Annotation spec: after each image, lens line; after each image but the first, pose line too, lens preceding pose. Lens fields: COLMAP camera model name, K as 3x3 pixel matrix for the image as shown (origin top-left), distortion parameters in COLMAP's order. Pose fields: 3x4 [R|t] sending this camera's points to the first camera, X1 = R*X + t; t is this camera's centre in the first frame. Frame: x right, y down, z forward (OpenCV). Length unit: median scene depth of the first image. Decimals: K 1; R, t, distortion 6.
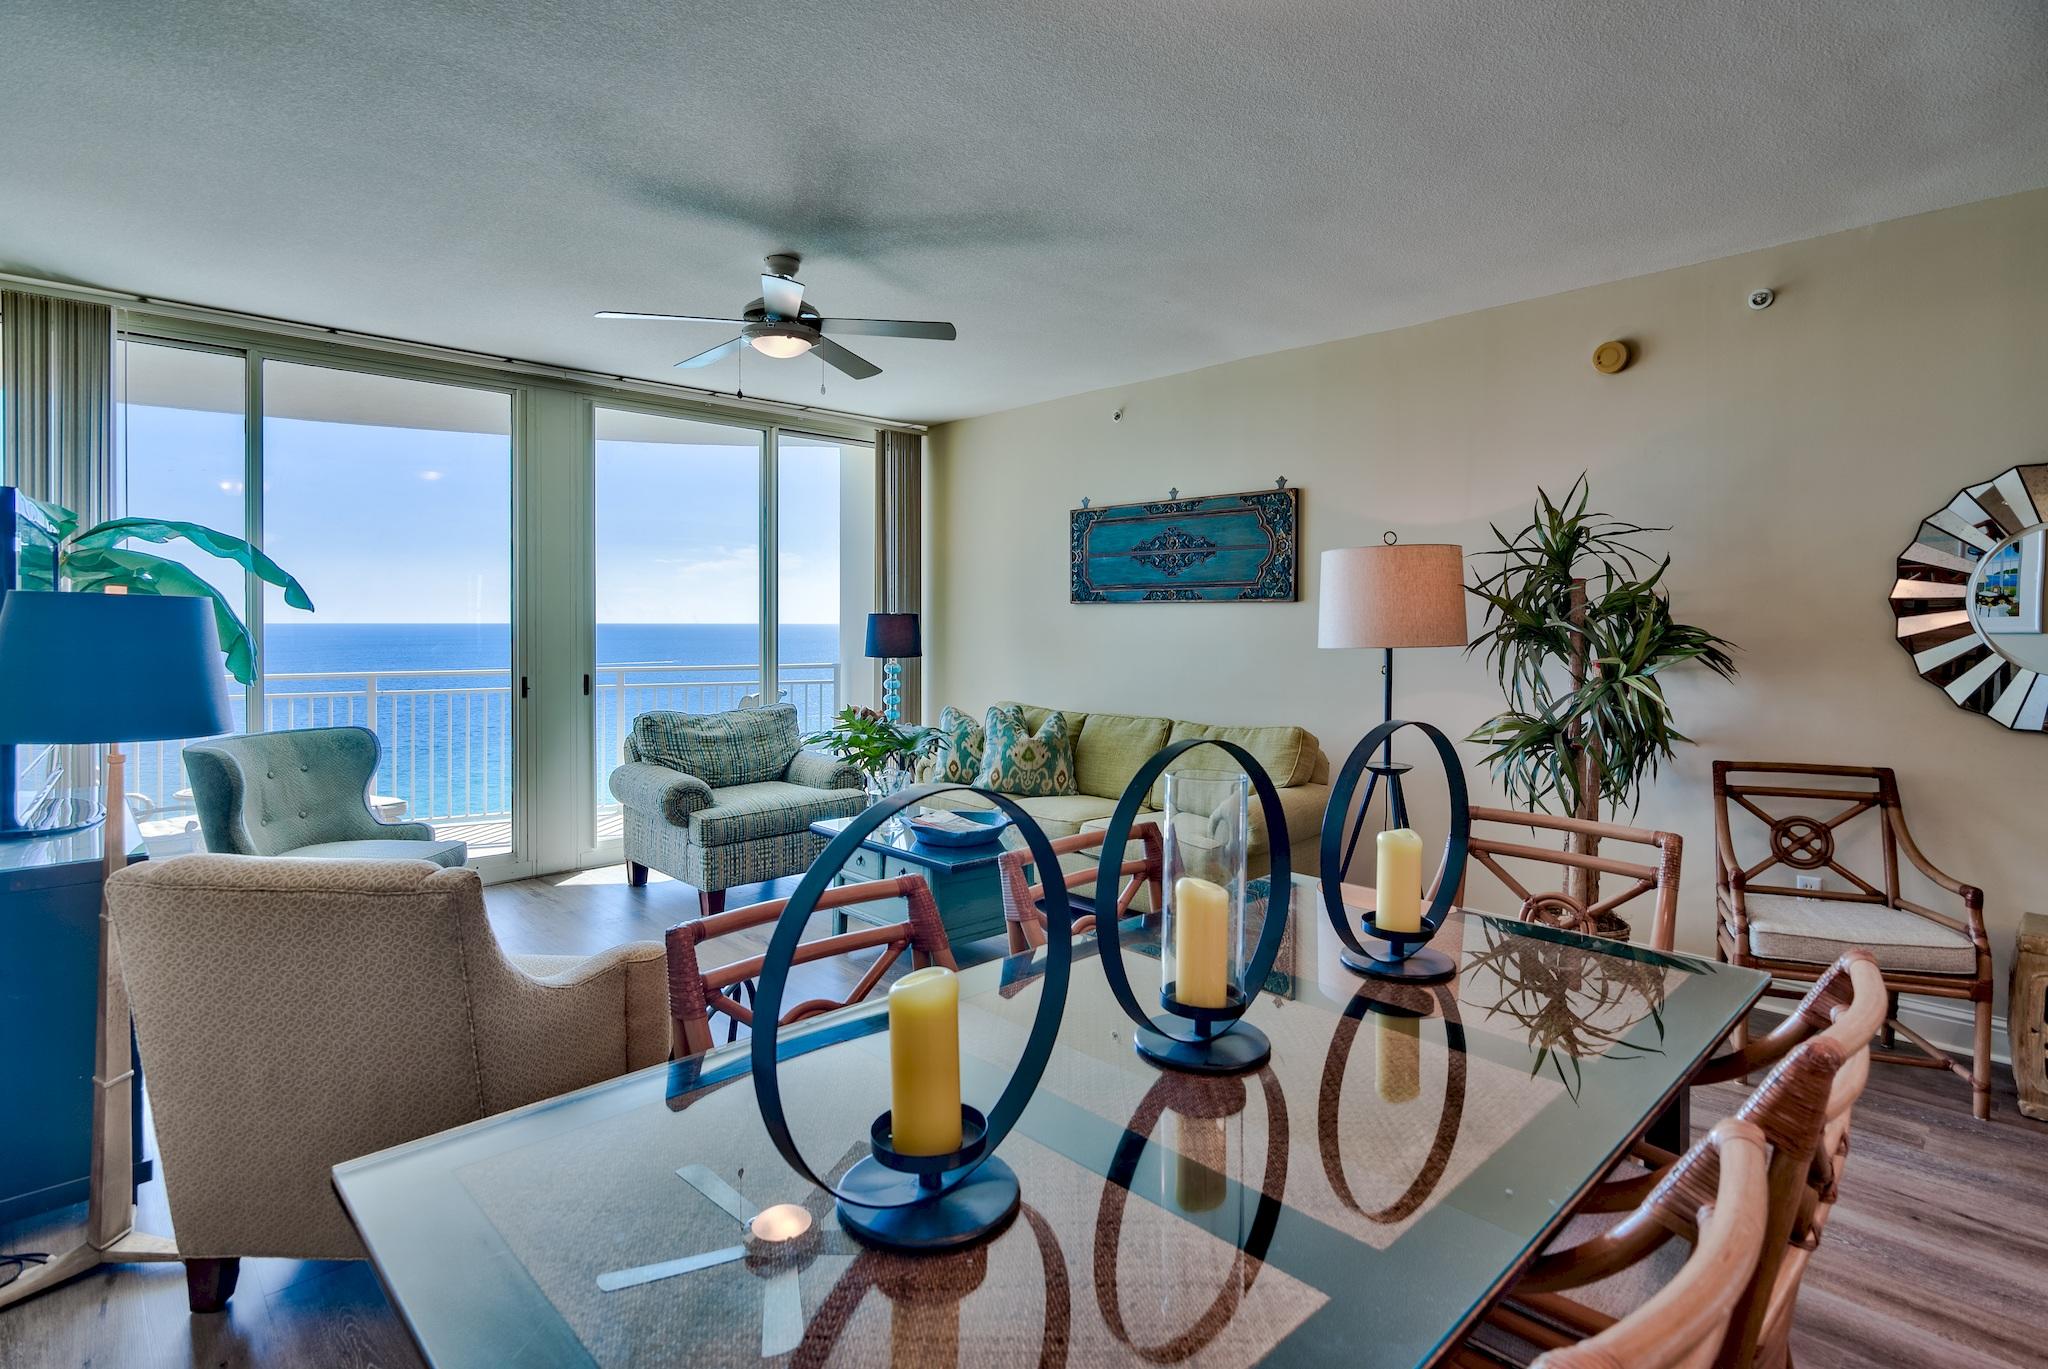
lens RADIAL K [[1035.6, 0, 1023.7], [0, 1035.6, 628.2], [0, 0, 1]] dist [-0.001640, -0.001100]
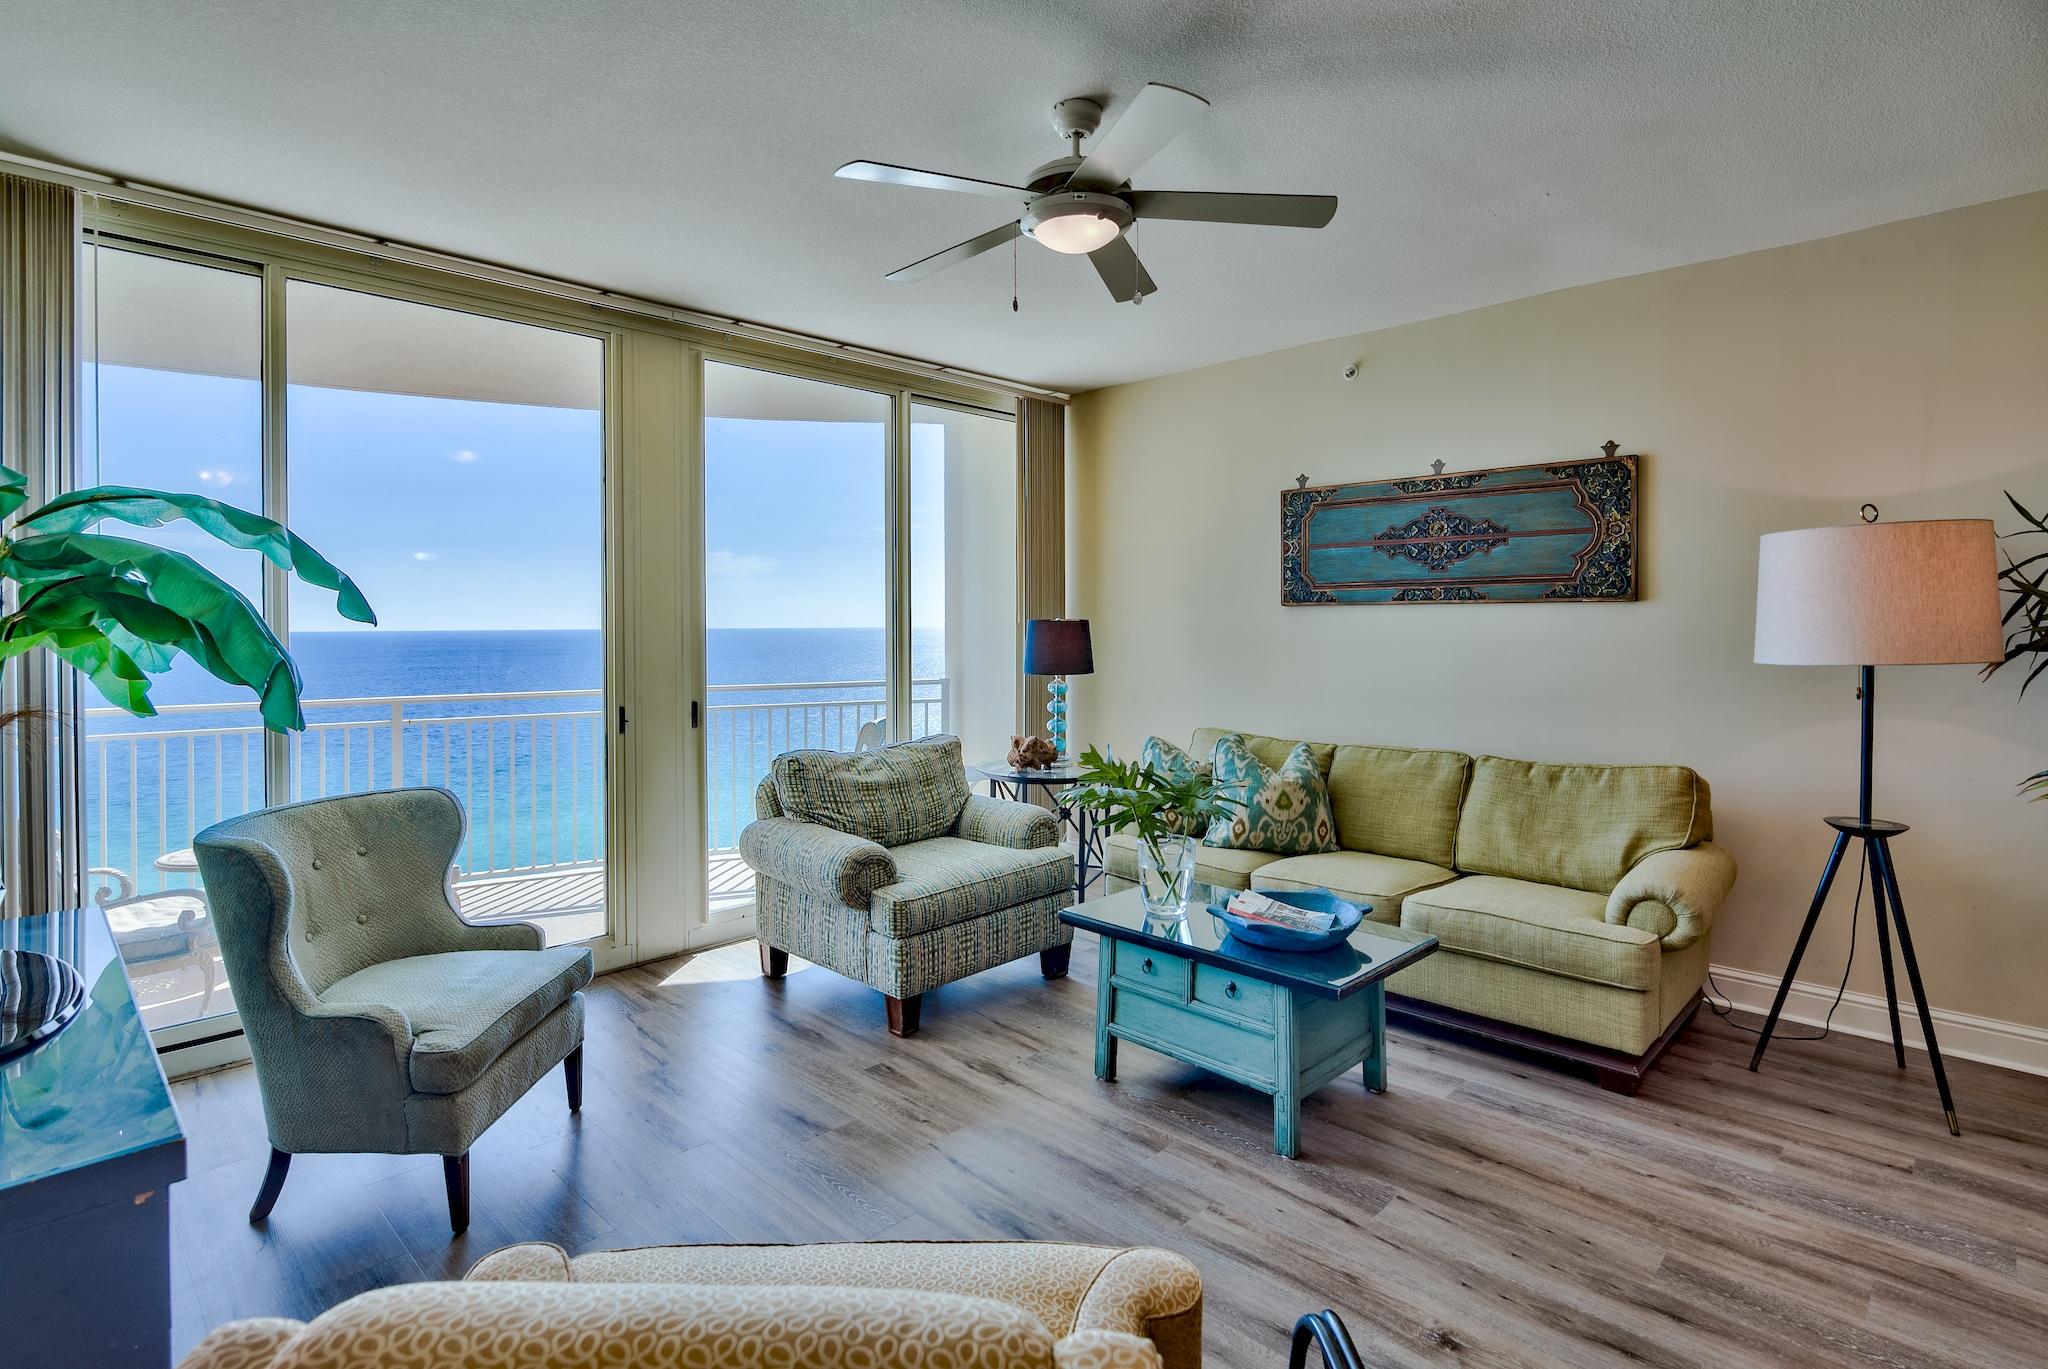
lens RADIAL K [[1035.6, 0, 1023.7], [0, 1035.6, 628.2], [0, 0, 1]] dist [-0.001640, -0.001100]
pose [[0.999608, -0.008041, 0.026821, -0.207825], [0.008111, 0.999964, -0.002506, -0.006916], [-0.026800, 0.002723, 0.999637, 0.226363]]
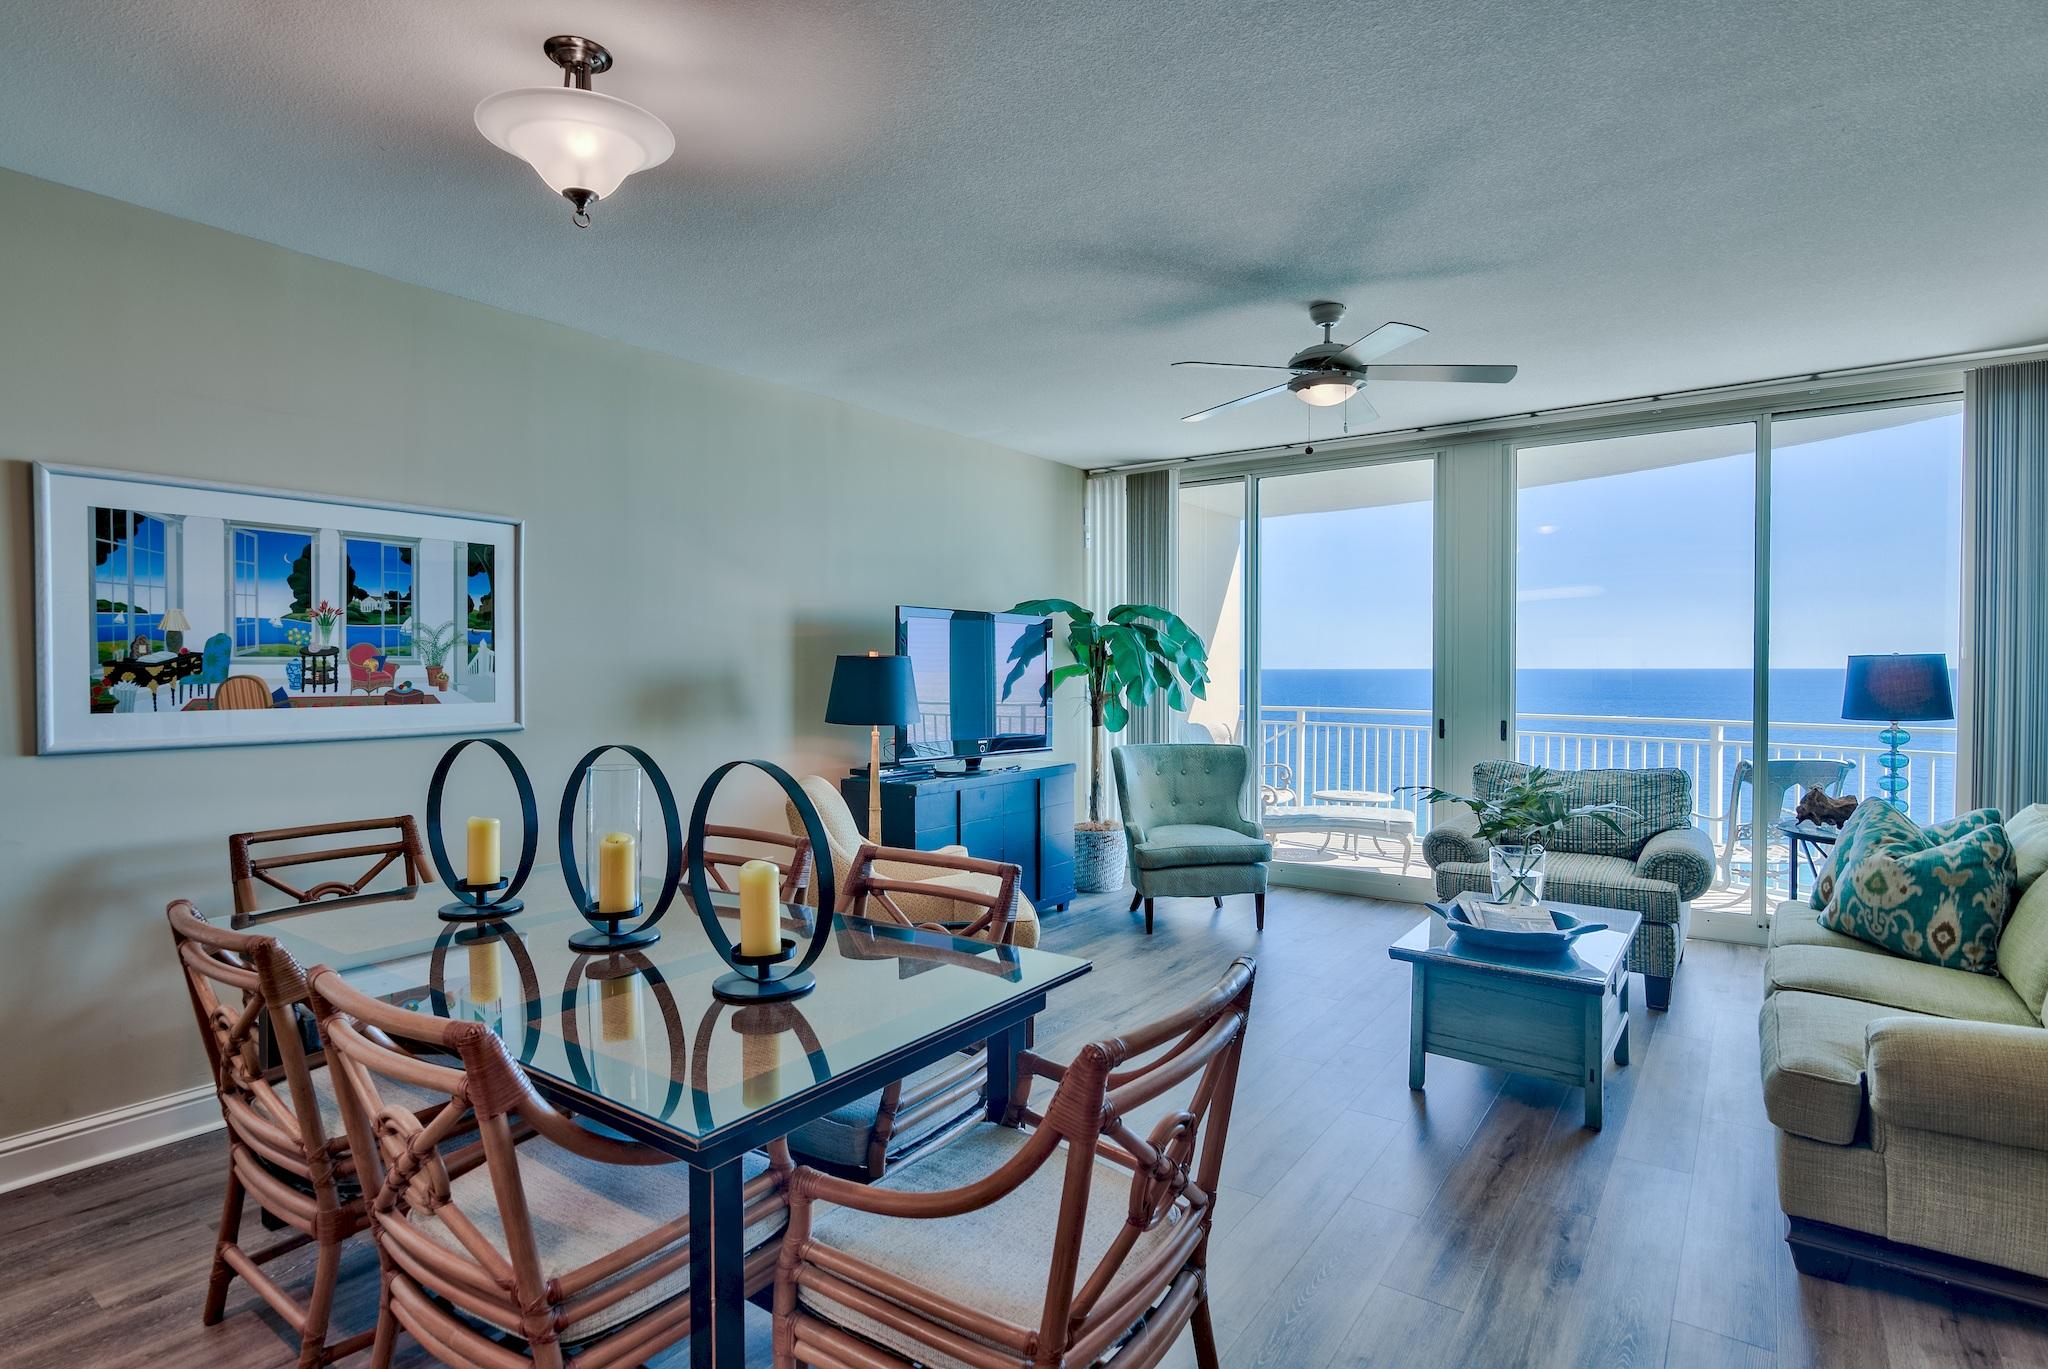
lens RADIAL K [[1037.6, 0, 1024.0], [0, 1037.6, 684.5], [0, 0, 1]] dist [-0.002162, 0.000275]
pose [[0.179305, 0.015177, -0.983676, 0.511724], [-0.007670, 0.999872, 0.014029, -0.000298], [0.983764, 0.005029, 0.179399, 0.387366]]
